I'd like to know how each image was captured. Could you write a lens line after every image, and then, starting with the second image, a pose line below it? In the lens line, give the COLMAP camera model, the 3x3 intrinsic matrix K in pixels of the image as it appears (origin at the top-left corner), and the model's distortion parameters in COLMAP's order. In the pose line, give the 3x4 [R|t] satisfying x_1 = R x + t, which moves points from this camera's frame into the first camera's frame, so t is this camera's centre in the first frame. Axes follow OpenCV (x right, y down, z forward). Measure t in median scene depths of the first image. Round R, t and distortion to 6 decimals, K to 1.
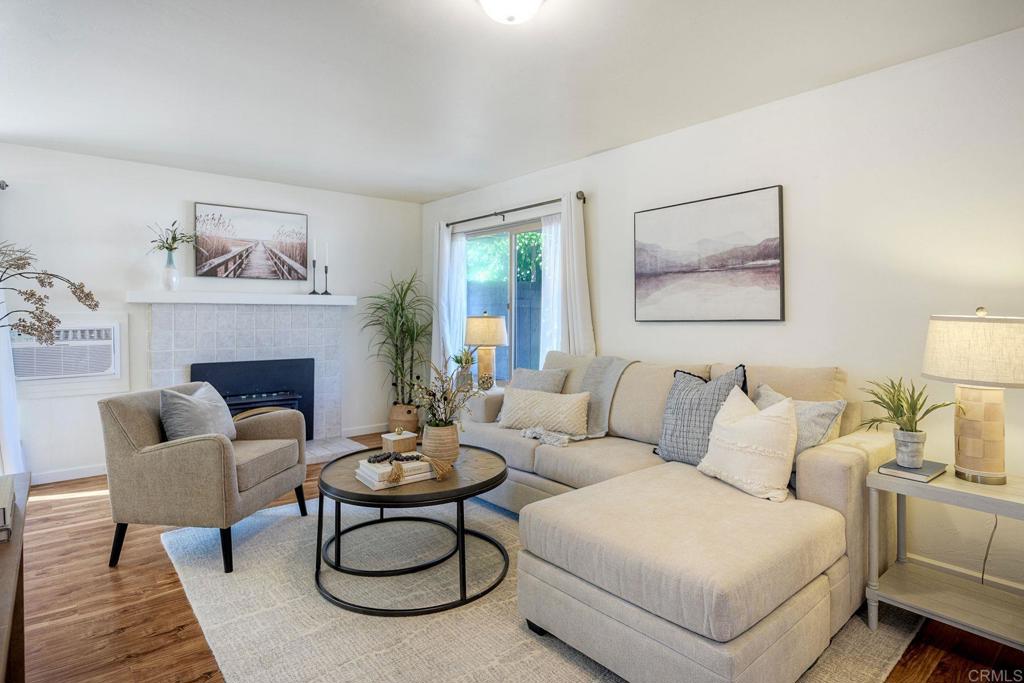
lens RADIAL K [[539.7, 0, 512.4], [0, 539.7, 312.6], [0, 0, 1]] dist [0.000983, 0.001115]
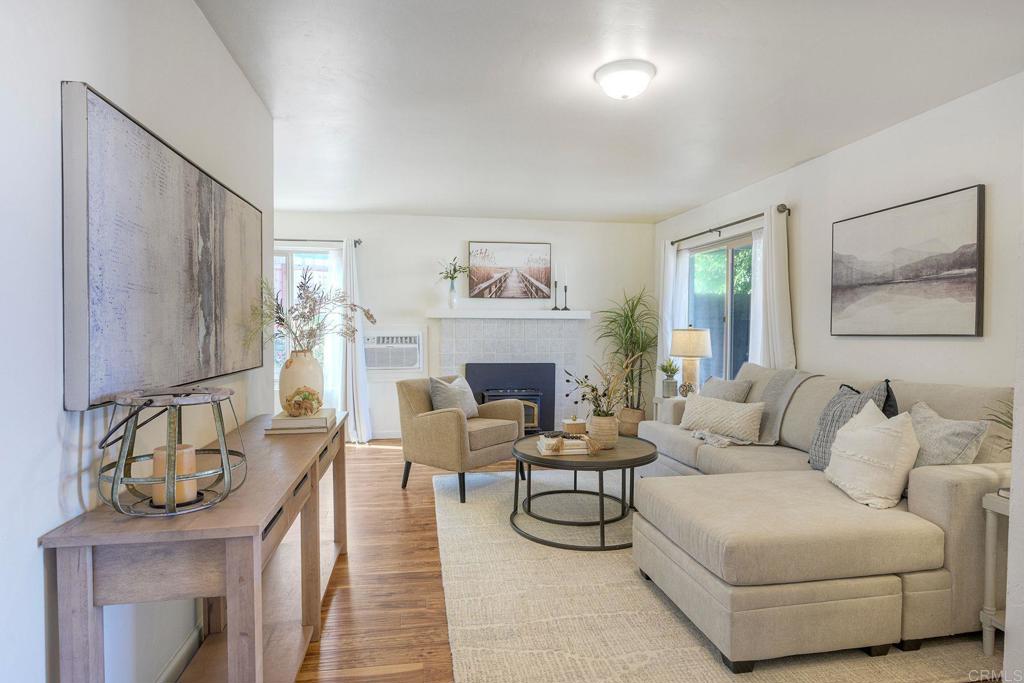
lens RADIAL K [[554.0, 0, 512.8], [0, 554.0, 338.6], [0, 0, 1]] dist [0.002407, 0.000551]
pose [[0.864638, 0.014728, -0.502179, 0.199208], [-0.002201, 0.999672, 0.025529, -0.001826], [0.502391, -0.020968, 0.864387, -0.129847]]
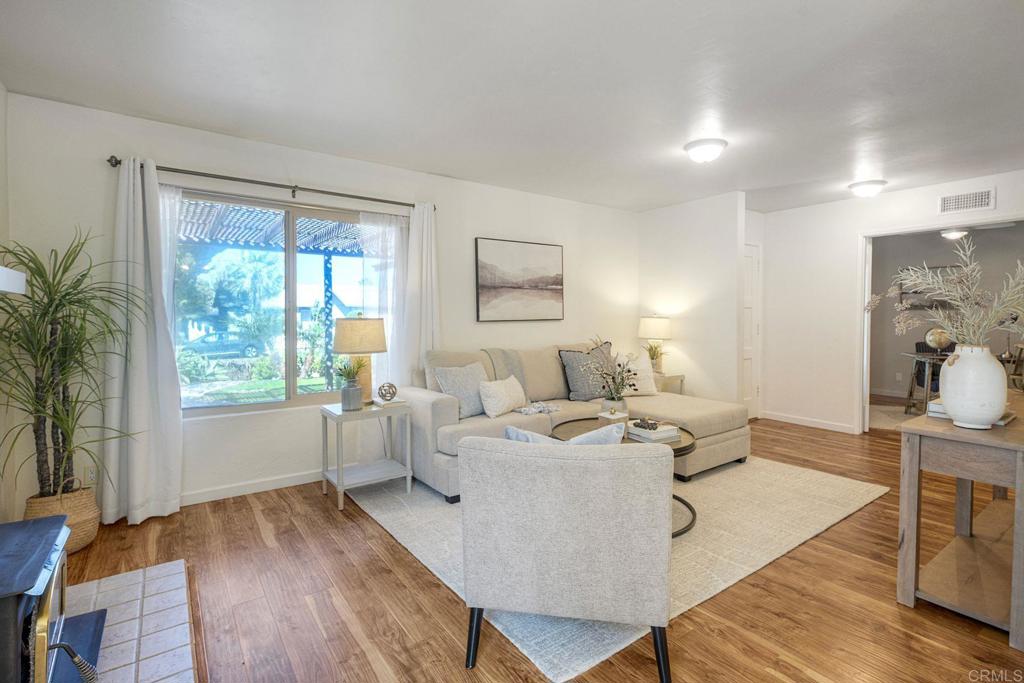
lens RADIAL K [[492.1, 0, 512.0], [0, 492.1, 341.5], [0, 0, 1]] dist [-0.000676, -0.000112]
pose [[0.082550, -0.054020, 0.995122, -0.821973], [-0.006674, 0.998477, 0.054755, -0.000528], [-0.996565, -0.011161, 0.082064, 0.700419]]
